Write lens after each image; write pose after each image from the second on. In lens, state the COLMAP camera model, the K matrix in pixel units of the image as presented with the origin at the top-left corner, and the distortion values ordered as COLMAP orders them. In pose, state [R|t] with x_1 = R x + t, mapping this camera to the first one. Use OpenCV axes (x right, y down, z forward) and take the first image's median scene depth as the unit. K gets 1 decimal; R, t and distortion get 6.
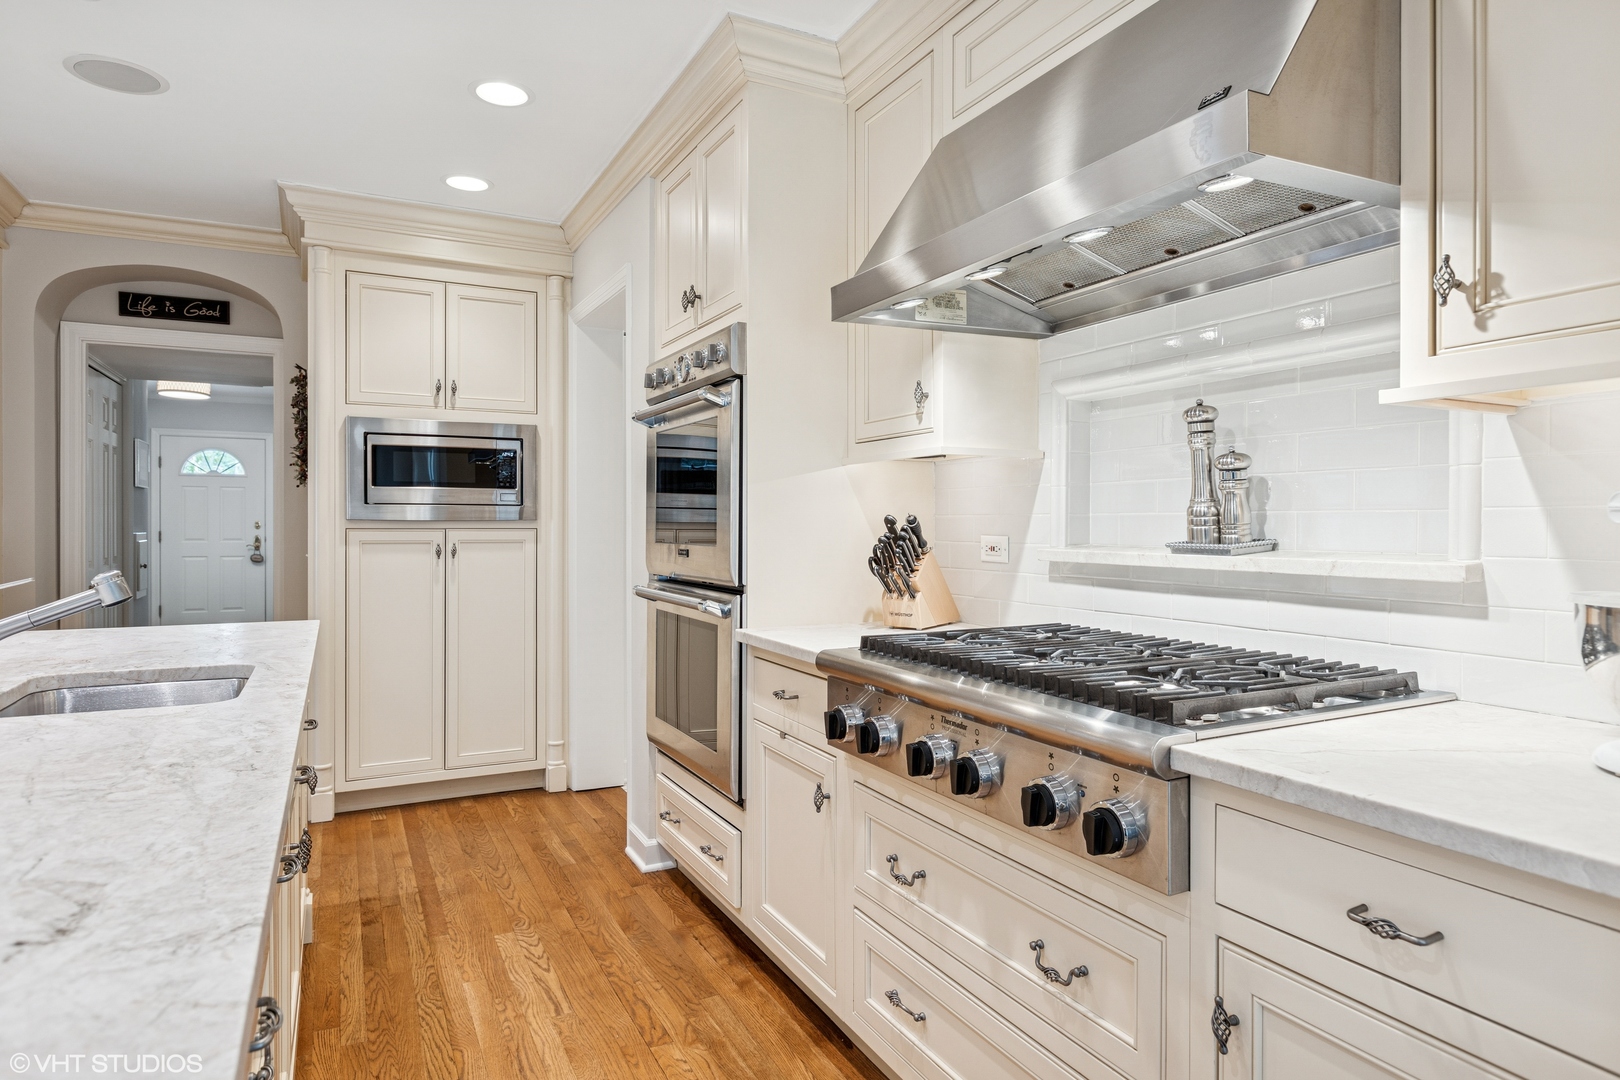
lens RADIAL K [[929.6, 0, 809.8], [0, 929.6, 531.9], [0, 0, 1]] dist [-0.006235, -0.002909]
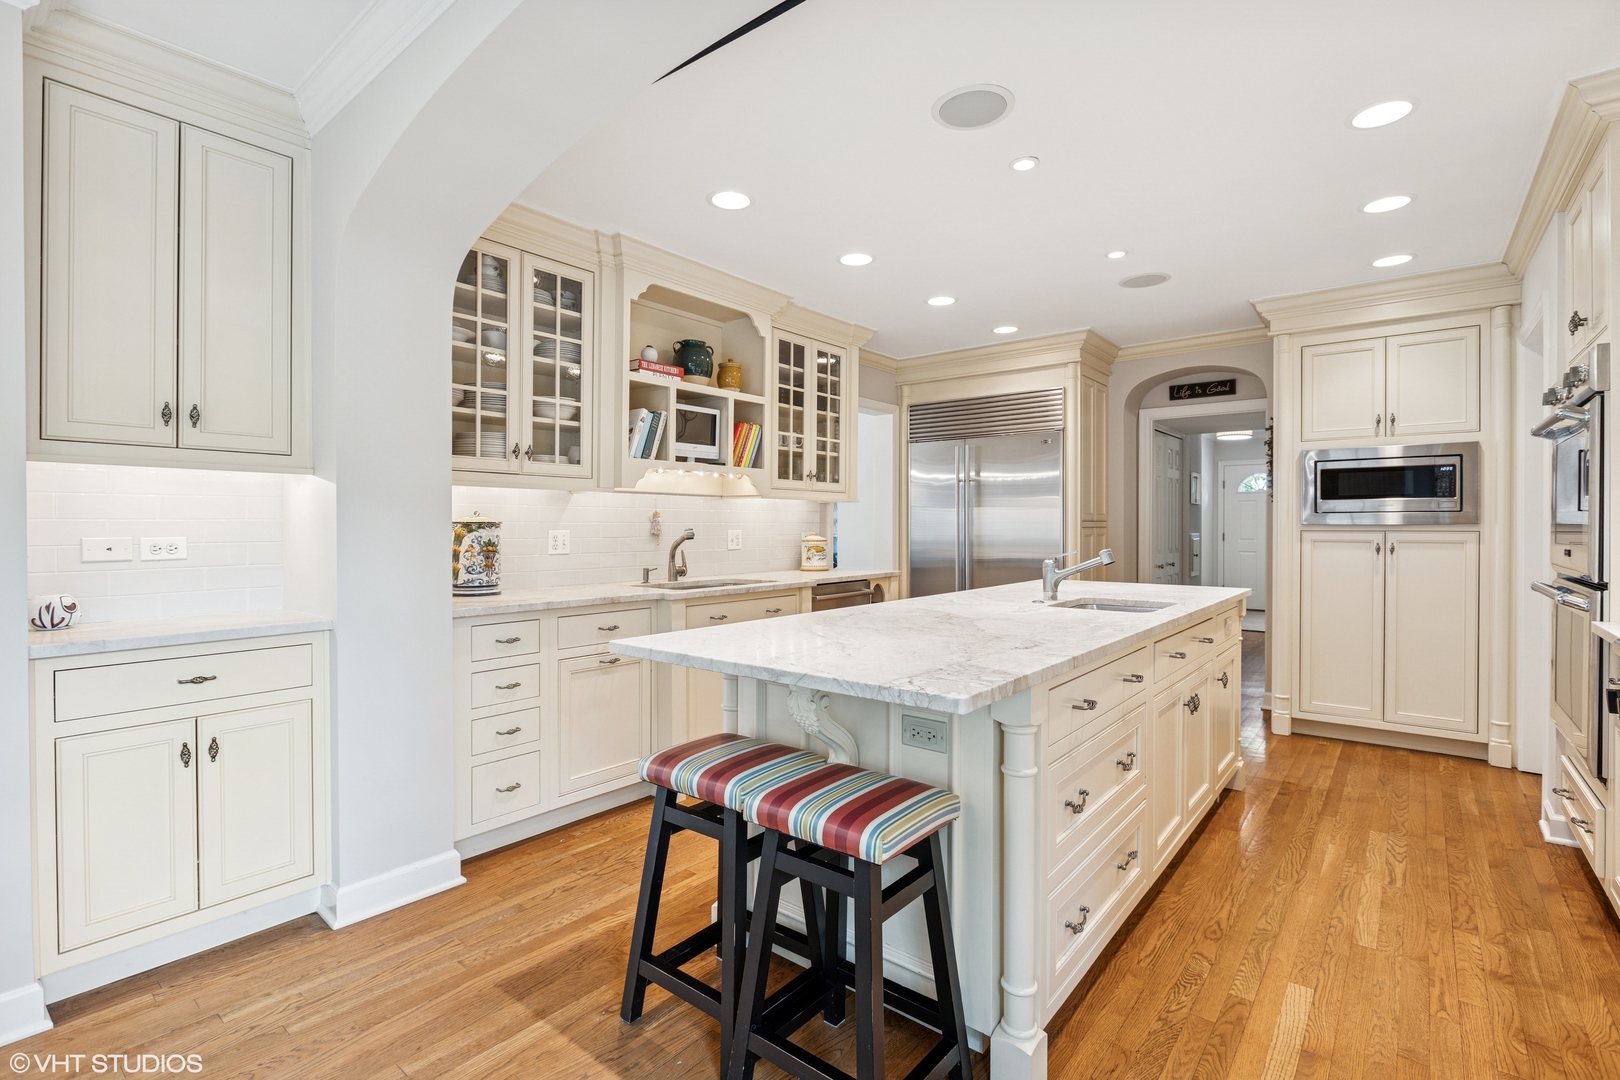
lens RADIAL K [[752.5, 0, 805.3], [0, 752.5, 530.9], [0, 0, 1]] dist [-0.001735, -0.000604]
pose [[0.406700, 0.003096, -0.913556, 0.248622], [-0.008039, 0.999968, -0.000190, 0.003201], [0.913526, 0.007422, 0.406712, -0.156231]]
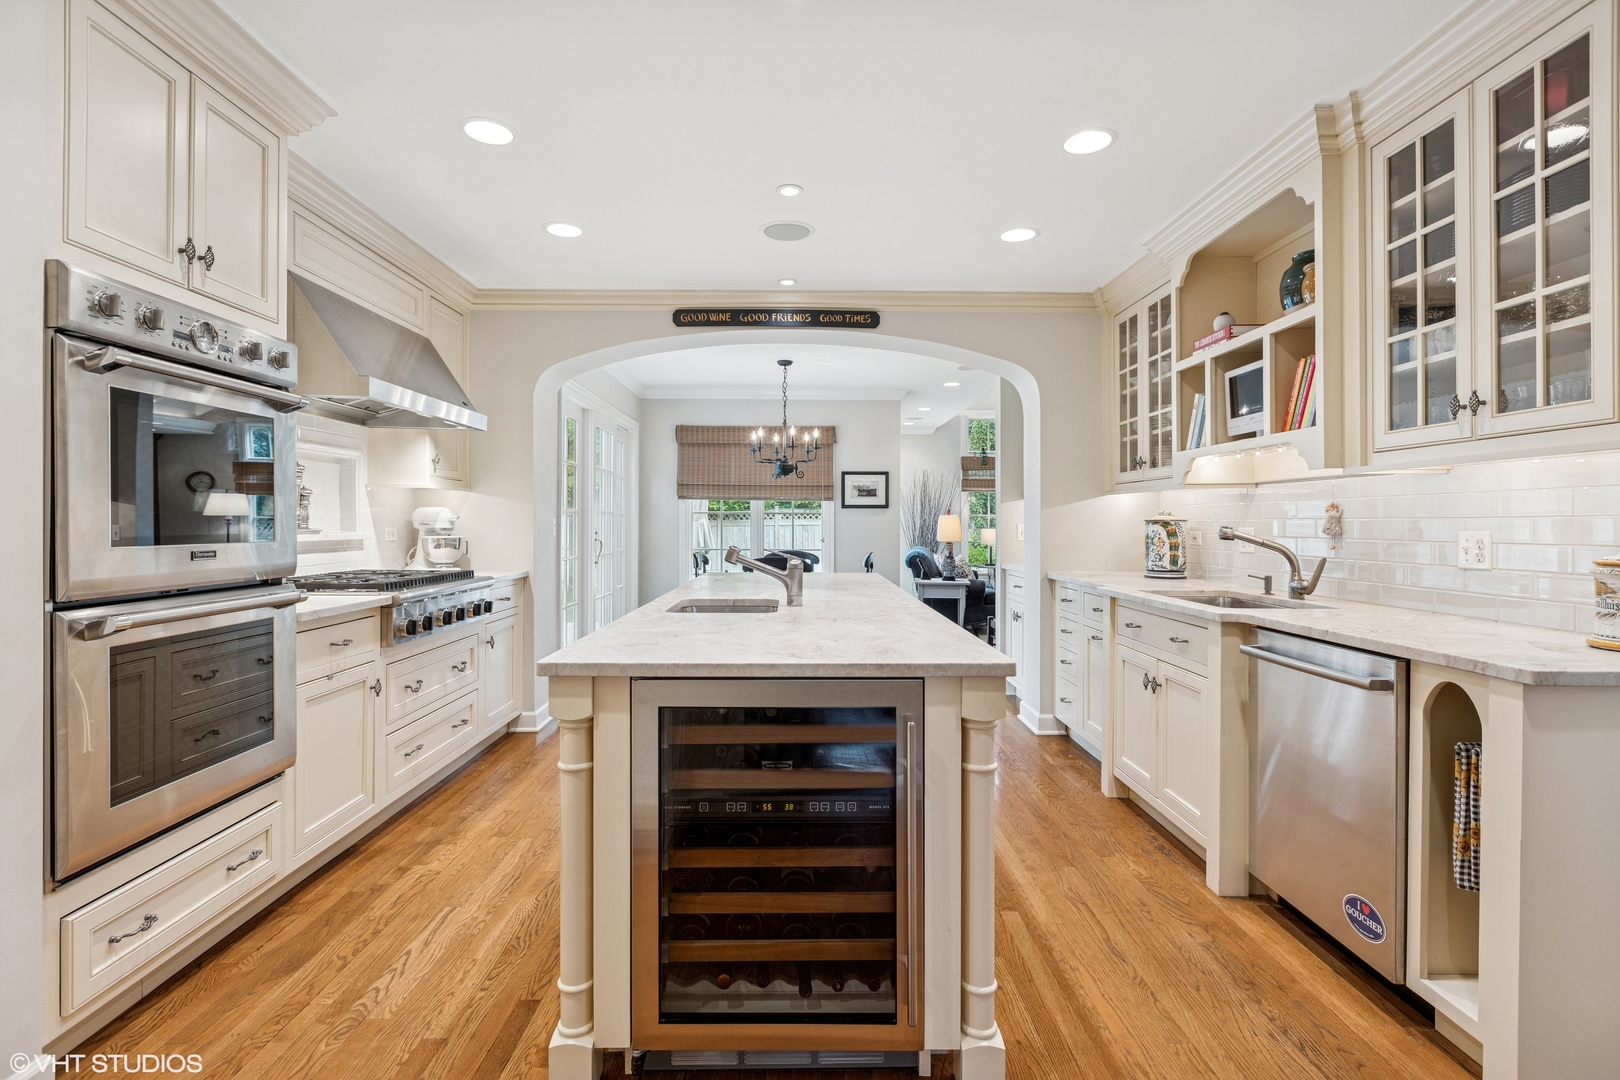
lens RADIAL K [[786.3, 0, 809.1], [0, 786.3, 527.4], [0, 0, 1]] dist [-0.002866, -0.000536]
pose [[-0.898079, -0.005417, 0.439801, -0.750924], [0.000319, 0.999916, 0.012966, -0.009623], [-0.439835, 0.011784, -0.898001, 1.113502]]
